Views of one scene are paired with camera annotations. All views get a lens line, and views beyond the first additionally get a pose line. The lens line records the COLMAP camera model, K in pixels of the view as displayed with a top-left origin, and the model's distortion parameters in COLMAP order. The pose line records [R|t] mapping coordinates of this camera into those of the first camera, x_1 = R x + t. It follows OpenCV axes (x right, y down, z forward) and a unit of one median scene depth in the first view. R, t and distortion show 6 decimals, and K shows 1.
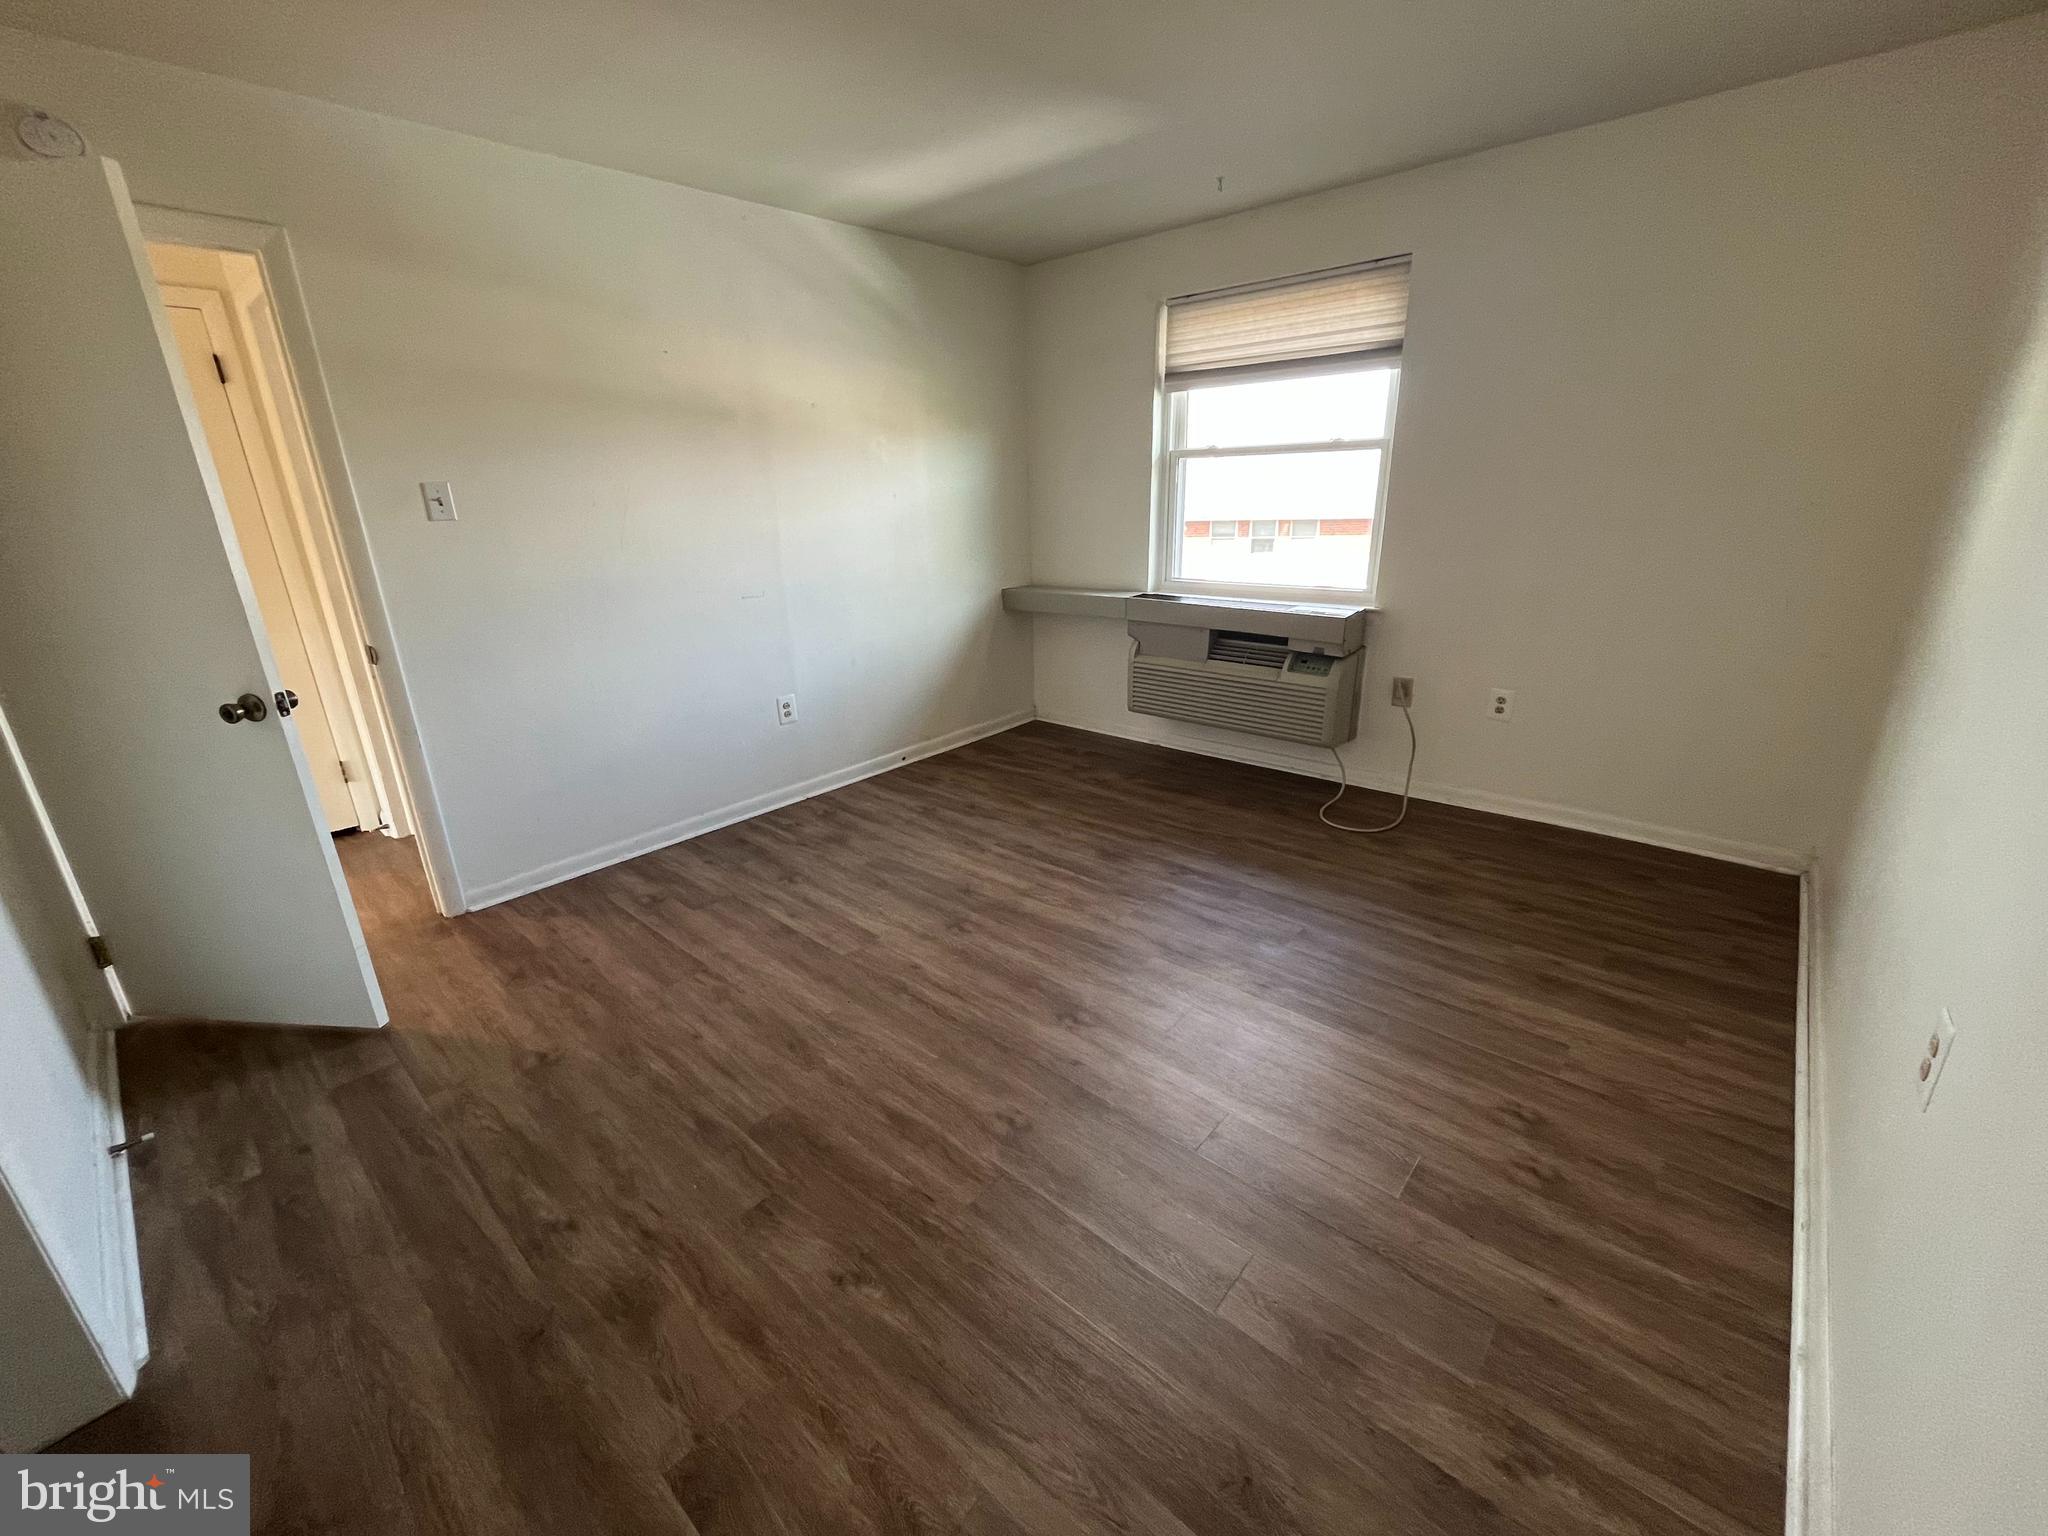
lens RADIAL K [[823.6, 0, 1028.0], [0, 823.6, 769.3], [0, 0, 1]] dist [-0.003453, -0.000613]
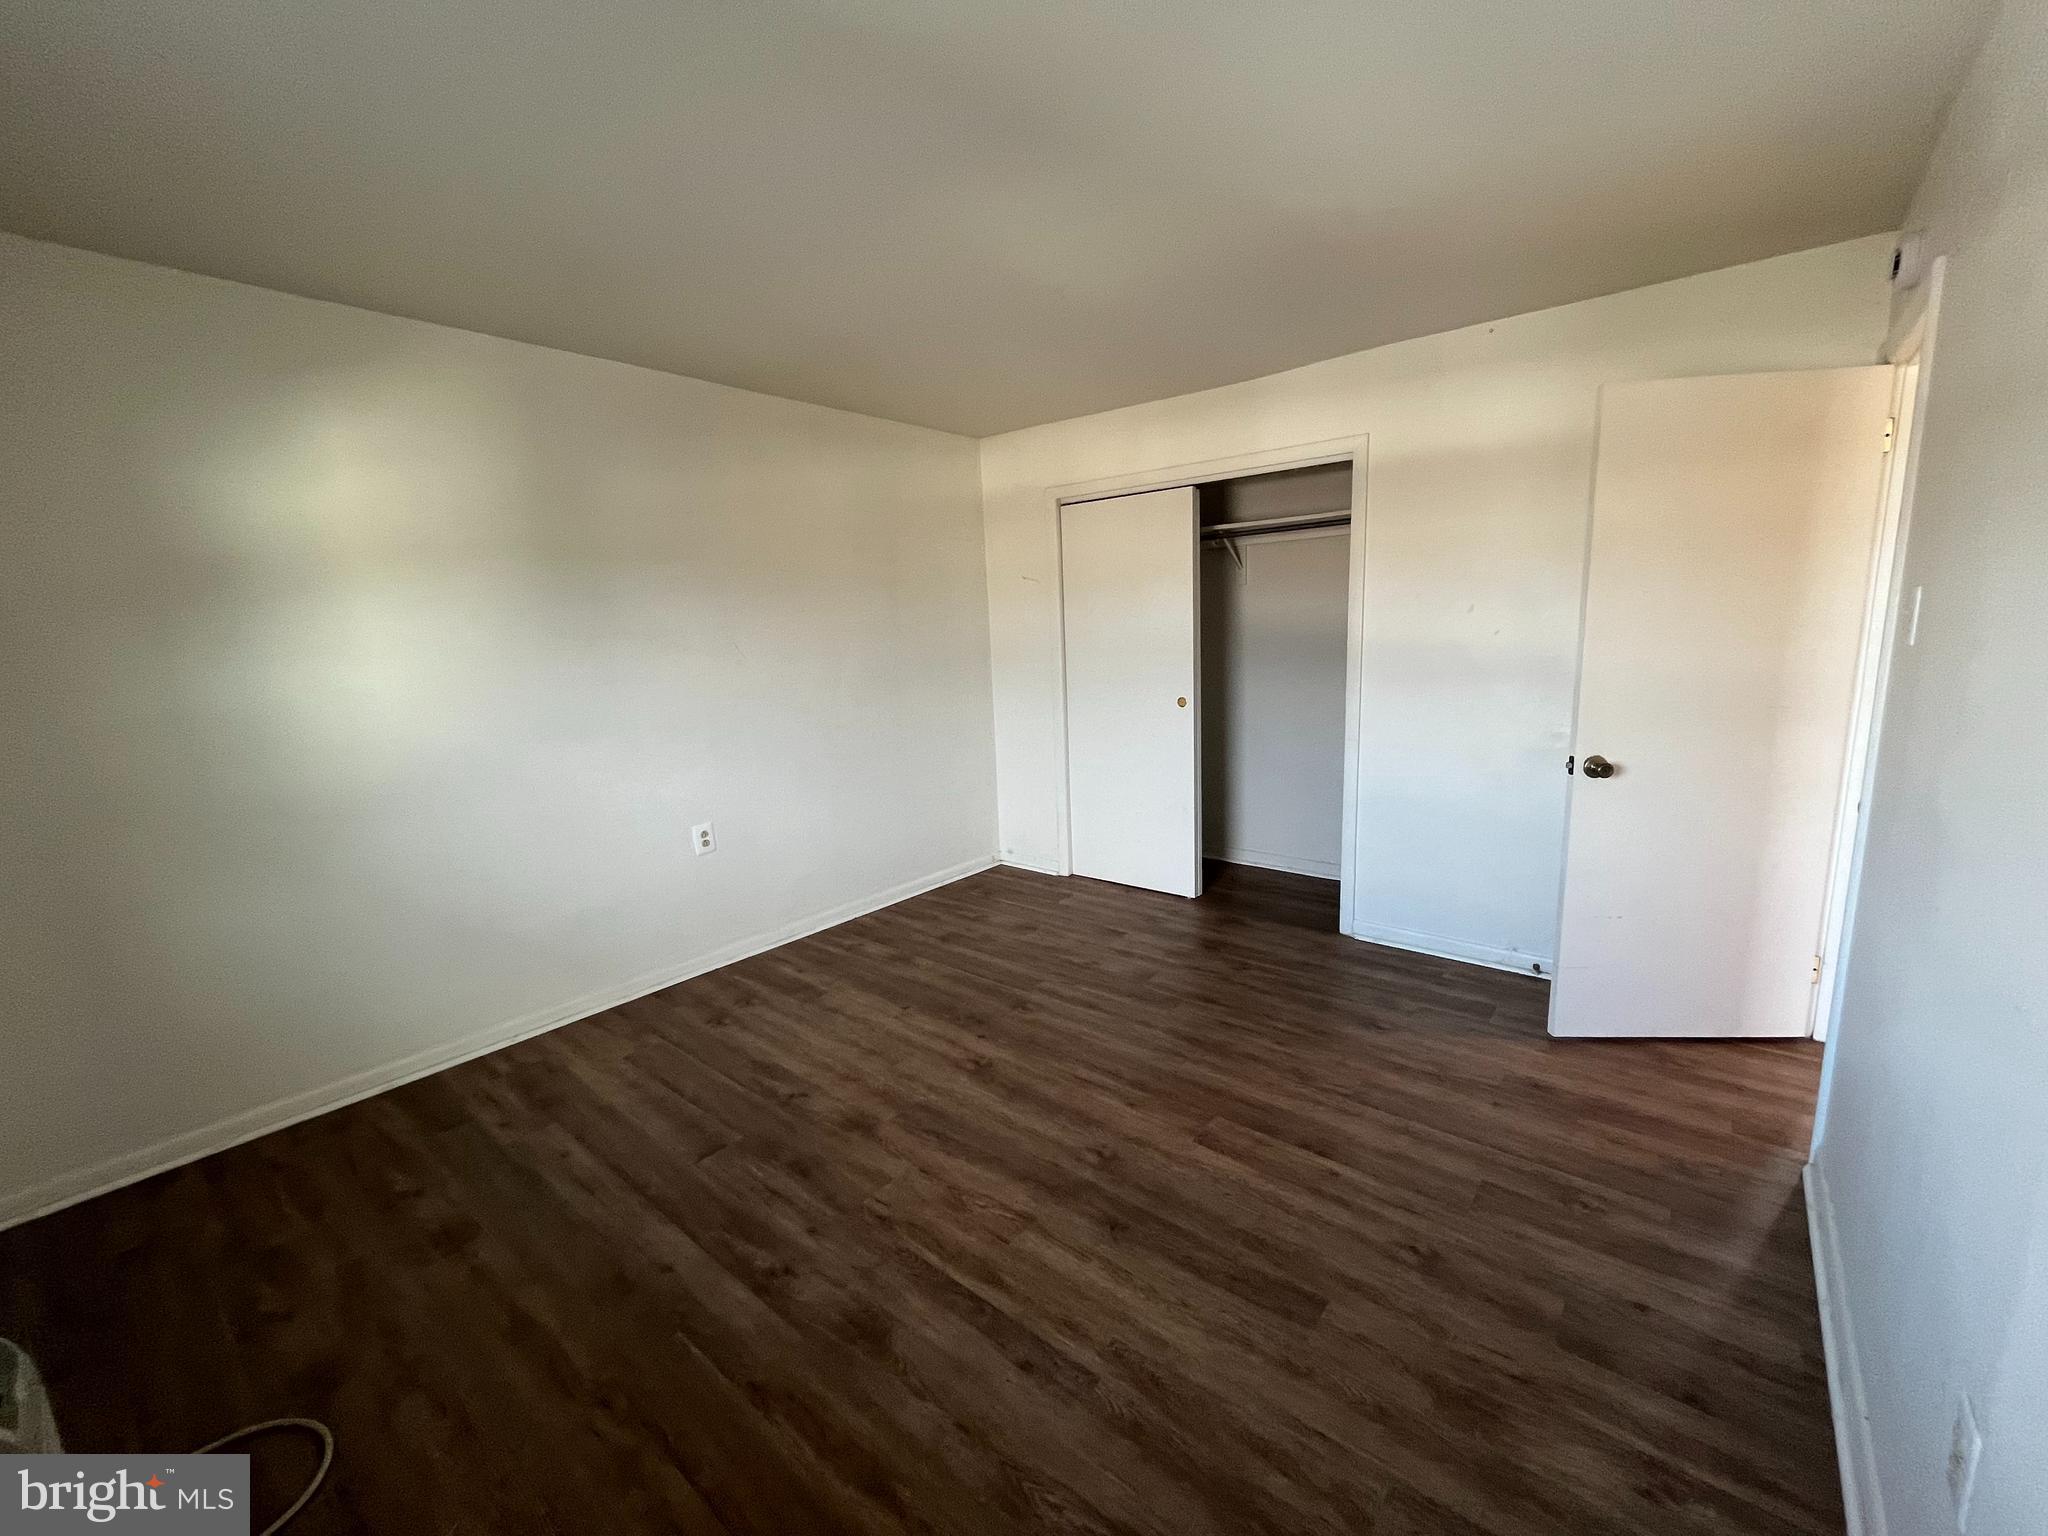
lens RADIAL K [[823.6, 0, 1028.0], [0, 823.6, 769.3], [0, 0, 1]] dist [-0.003453, -0.000613]
pose [[-0.997172, 0.072621, -0.019364, -0.020837], [0.053963, 0.871123, 0.488091, -0.548581], [0.052314, 0.485666, -0.872578, 1.522877]]
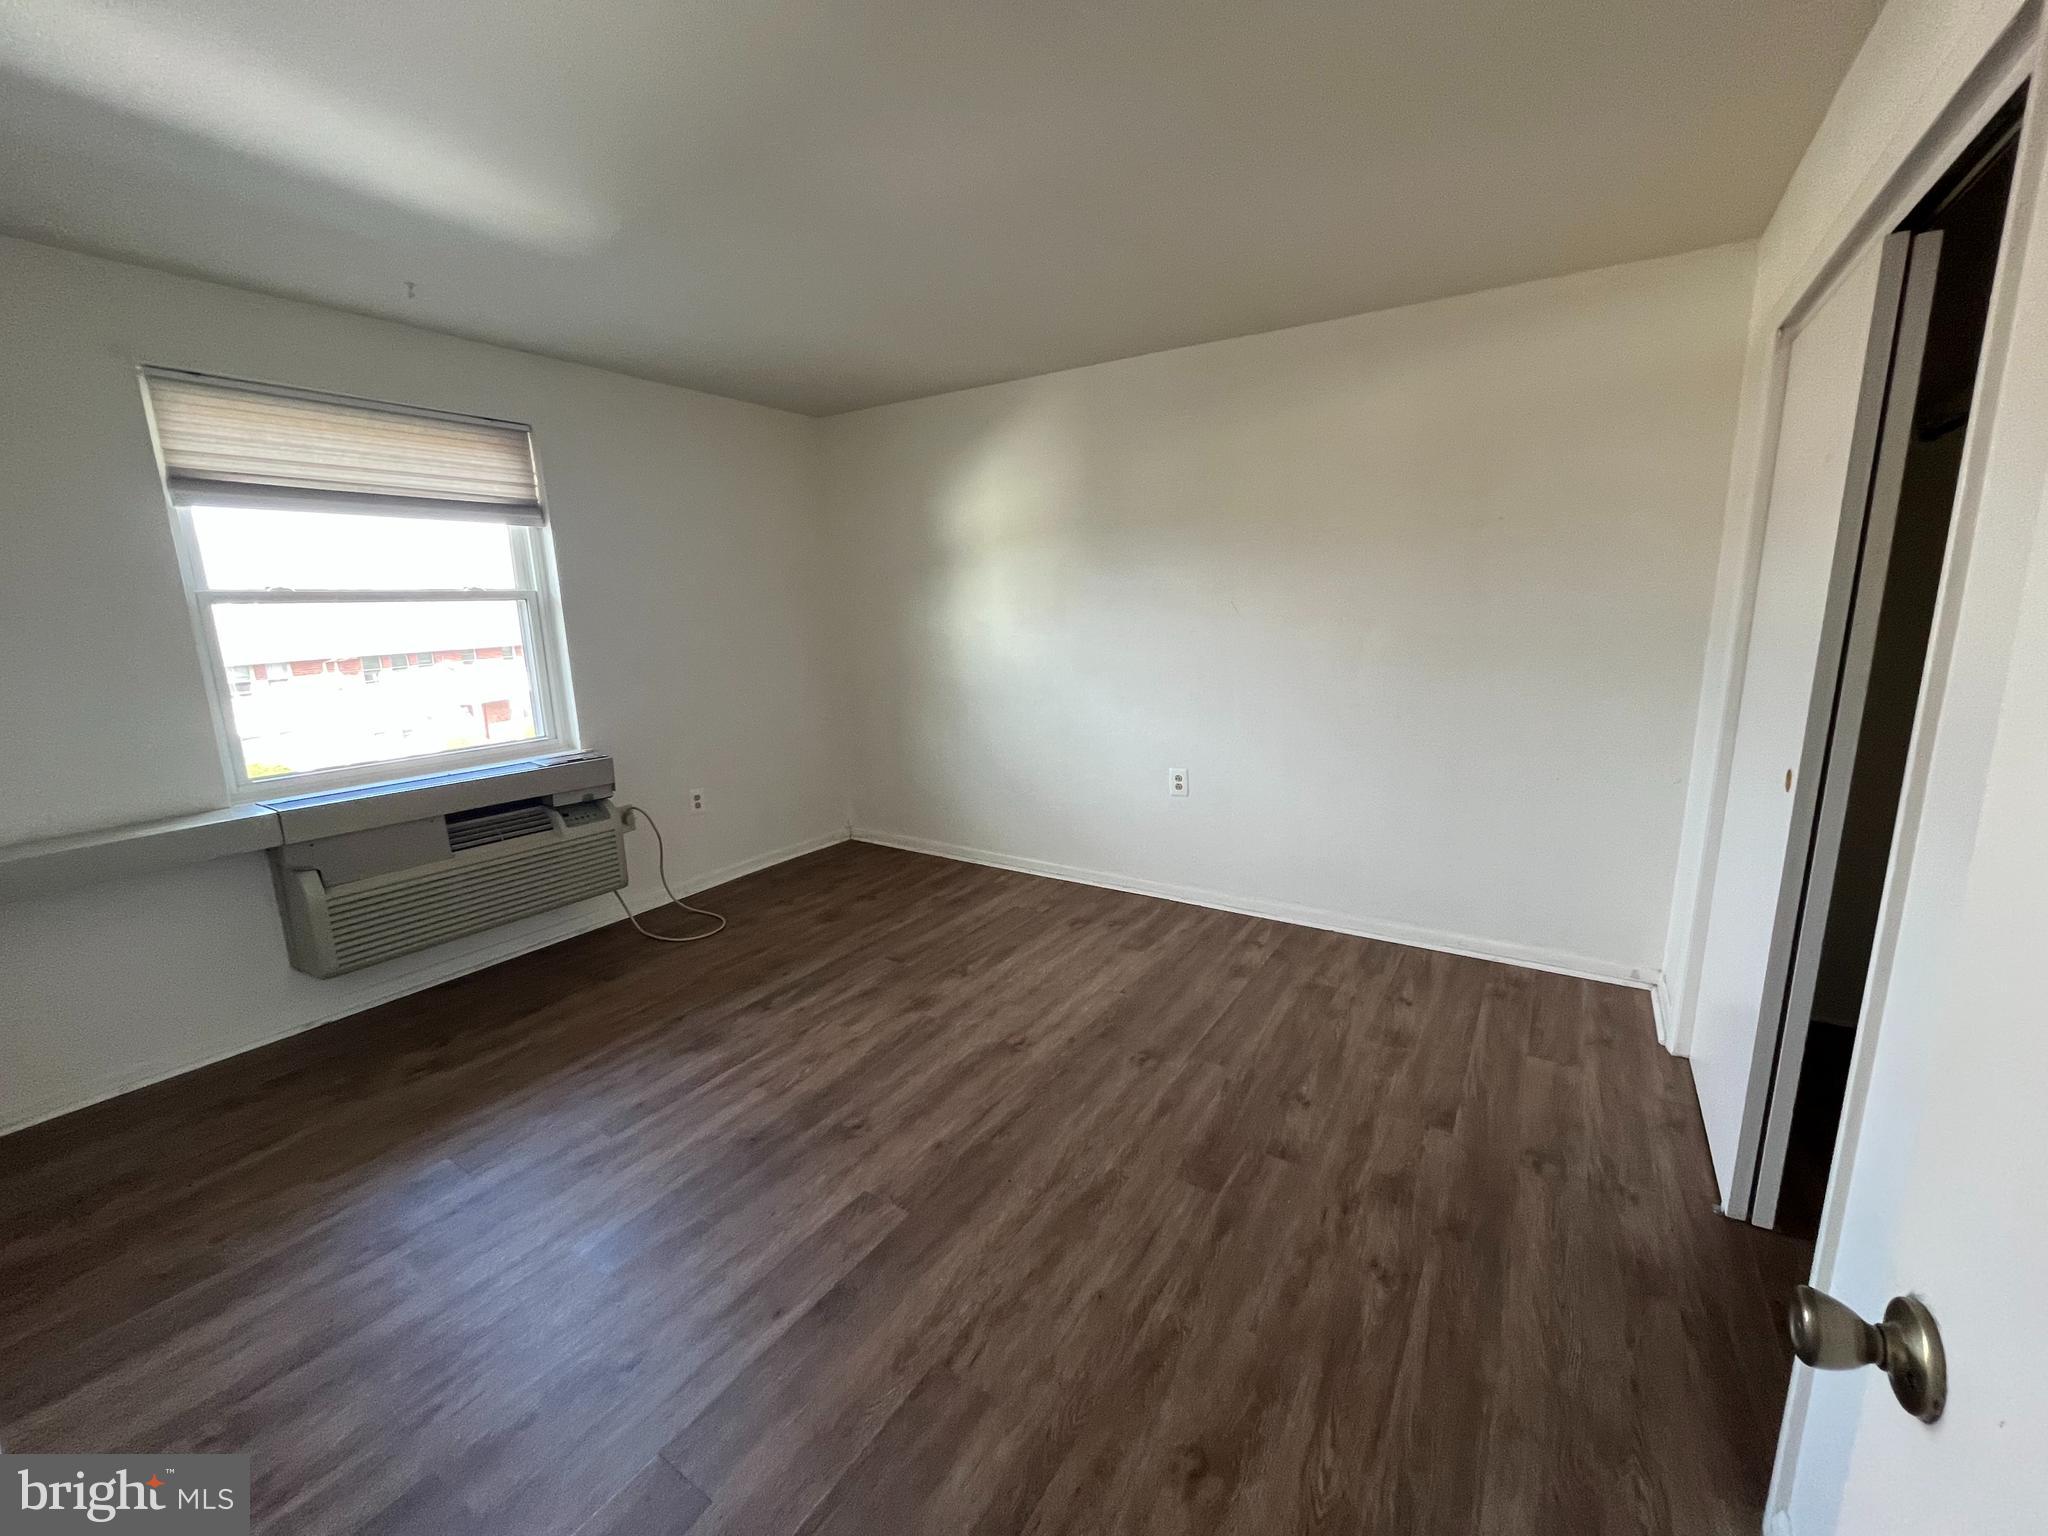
lens RADIAL K [[823.6, 0, 1028.0], [0, 823.6, 769.3], [0, 0, 1]] dist [-0.003453, -0.000613]
pose [[-0.147442, -0.164665, 0.975267, -0.865283], [0.349409, 0.913794, 0.207110, -0.253261], [-0.925297, 0.371304, -0.077197, 0.762213]]
